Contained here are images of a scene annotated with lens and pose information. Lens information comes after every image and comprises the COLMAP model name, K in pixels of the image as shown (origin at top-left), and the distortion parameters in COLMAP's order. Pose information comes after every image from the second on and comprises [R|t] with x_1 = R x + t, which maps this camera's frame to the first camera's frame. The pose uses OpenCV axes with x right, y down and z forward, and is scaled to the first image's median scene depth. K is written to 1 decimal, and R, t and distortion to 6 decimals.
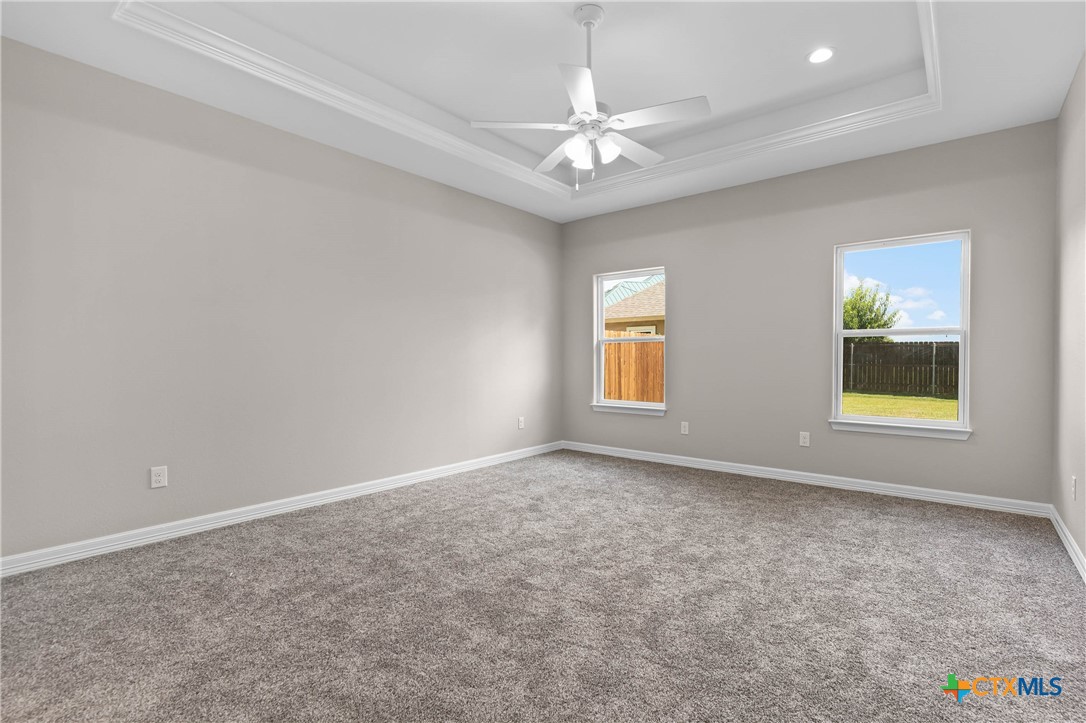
lens RADIAL K [[504.1, 0, 543.0], [0, 504.1, 361.5], [0, 0, 1]] dist [0.000125, 0.000067]
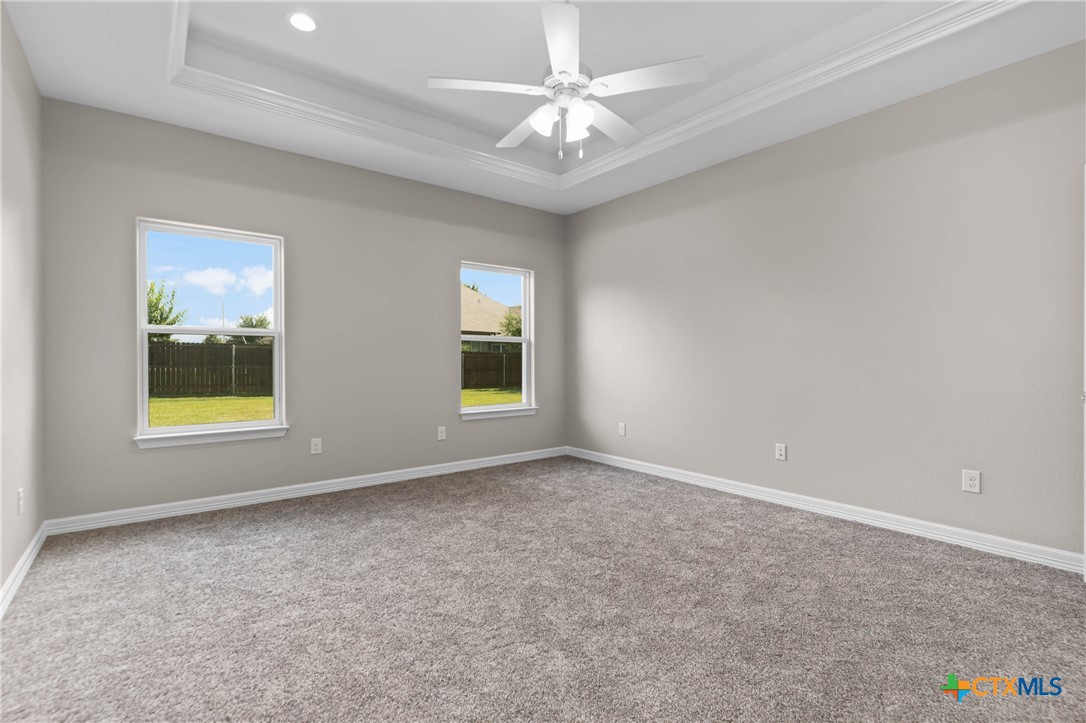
lens RADIAL K [[511.3, 0, 543.0], [0, 511.3, 361.5], [0, 0, 1]] dist [0.034835, 0.000001]
pose [[0.214485, -0.004414, 0.976717, -0.430688], [0.006480, 0.999974, 0.003097, -0.000704], [-0.976706, 0.005665, 0.214508, 0.478943]]
